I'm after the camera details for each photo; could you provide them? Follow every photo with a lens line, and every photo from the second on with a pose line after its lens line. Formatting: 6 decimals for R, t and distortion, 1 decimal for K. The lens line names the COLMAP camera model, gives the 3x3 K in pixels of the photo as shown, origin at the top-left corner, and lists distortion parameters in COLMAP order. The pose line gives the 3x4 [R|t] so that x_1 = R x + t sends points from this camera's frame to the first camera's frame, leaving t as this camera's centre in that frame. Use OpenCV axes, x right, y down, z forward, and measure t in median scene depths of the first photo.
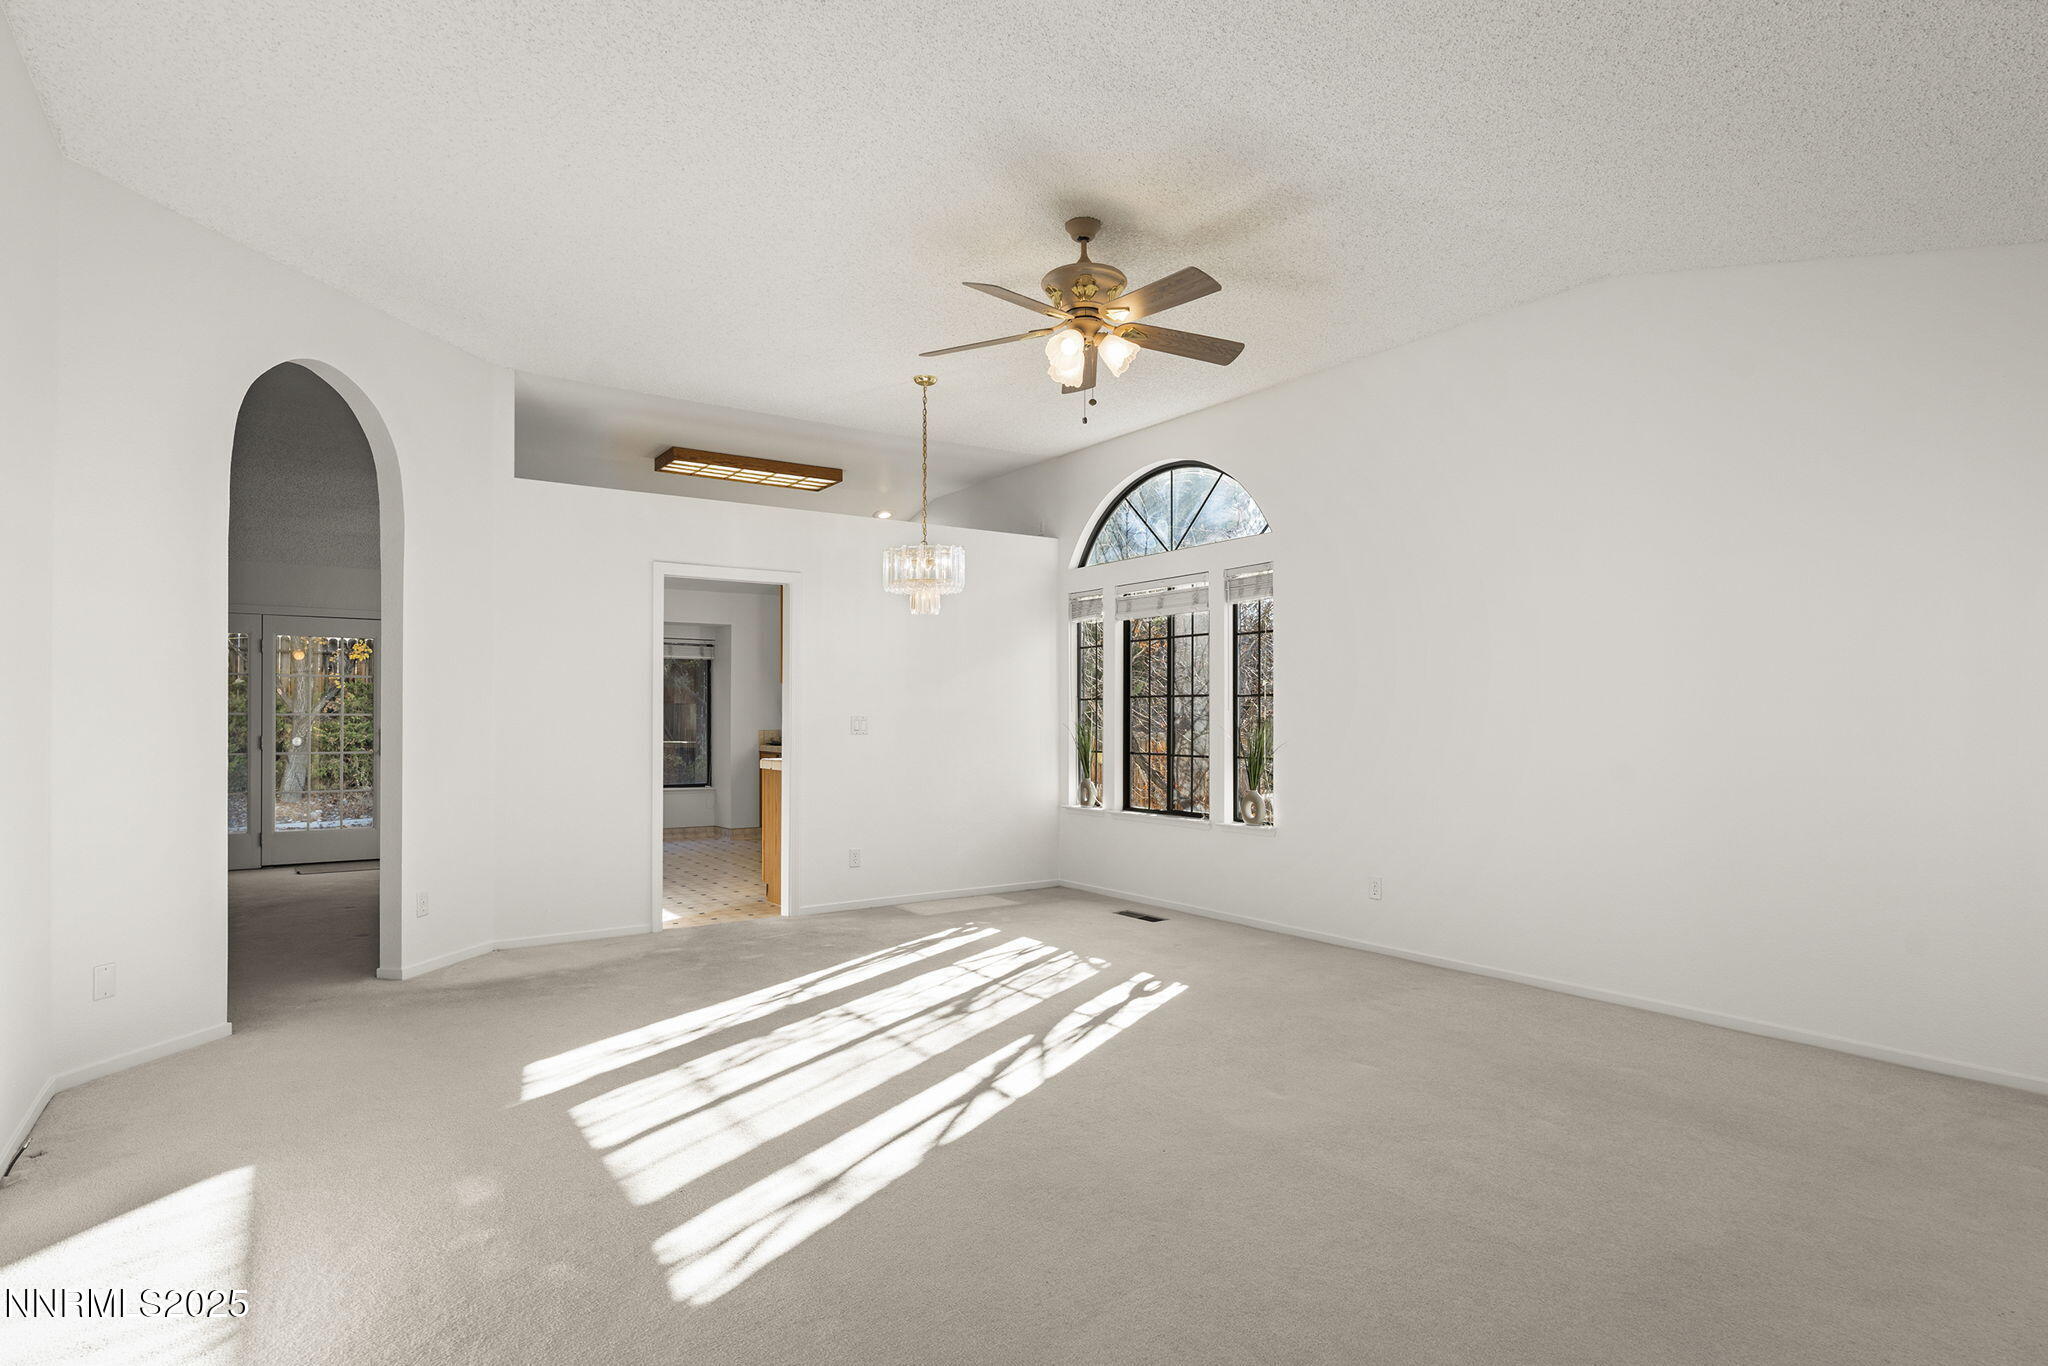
lens RADIAL K [[1086.7, 0, 1023.4], [0, 1086.7, 715.1], [0, 0, 1]] dist [0.000065, 0.000209]
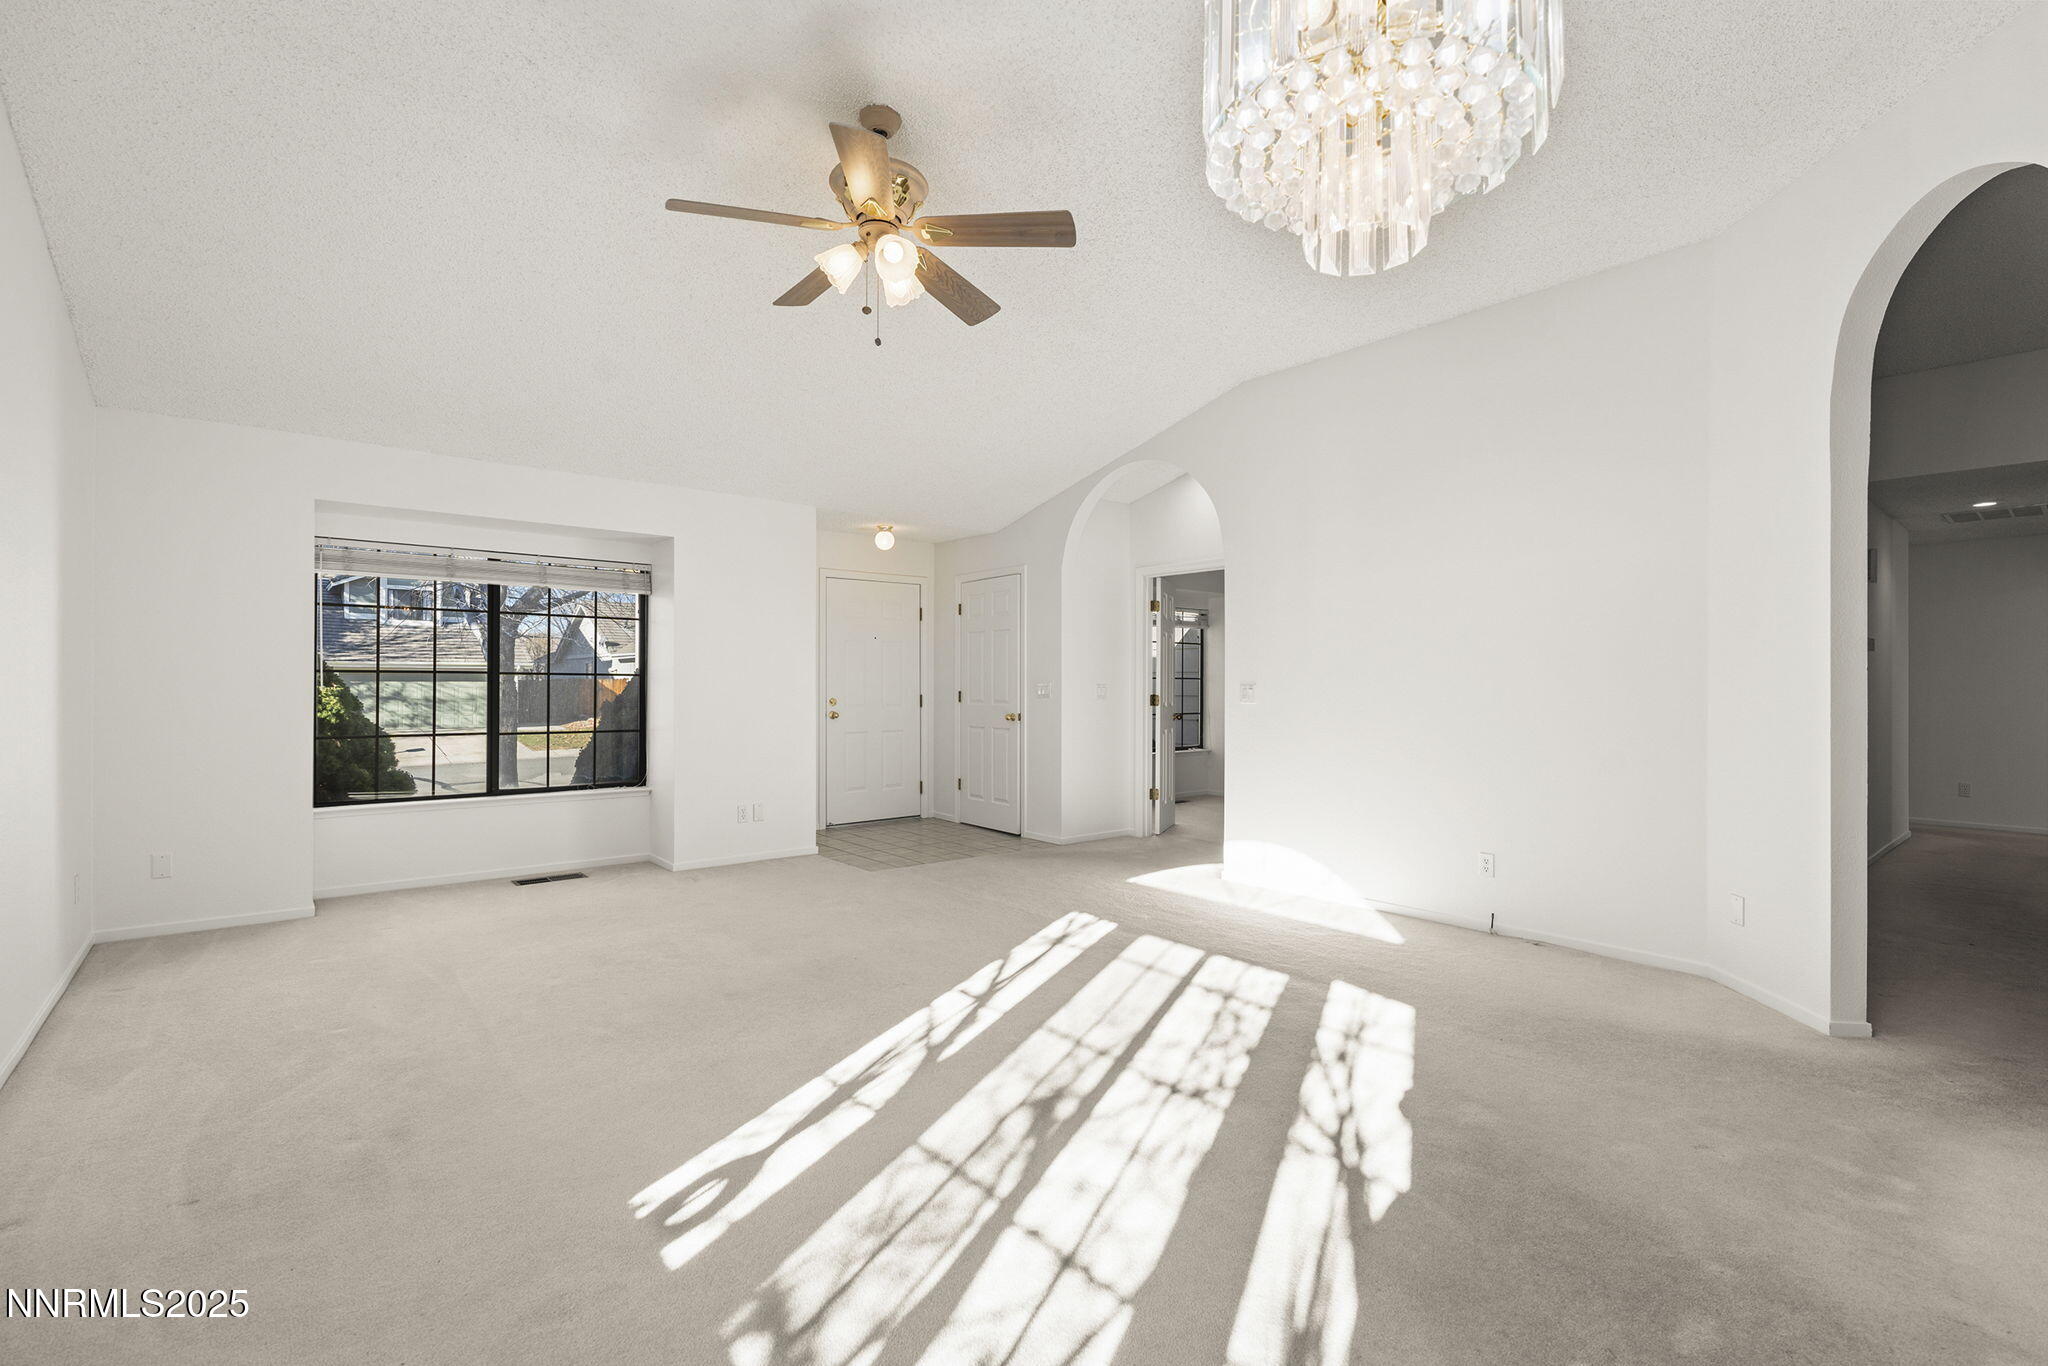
lens RADIAL K [[926.1, 0, 1024.0], [0, 926.1, 683.0], [0, 0, 1]] dist [-0.008658, -0.000034]
pose [[-0.996341, -0.003396, -0.085402, 0.004357], [-0.003349, 0.999994, -0.000694, 0.004505], [0.085404, -0.000406, -0.996346, 1.630858]]
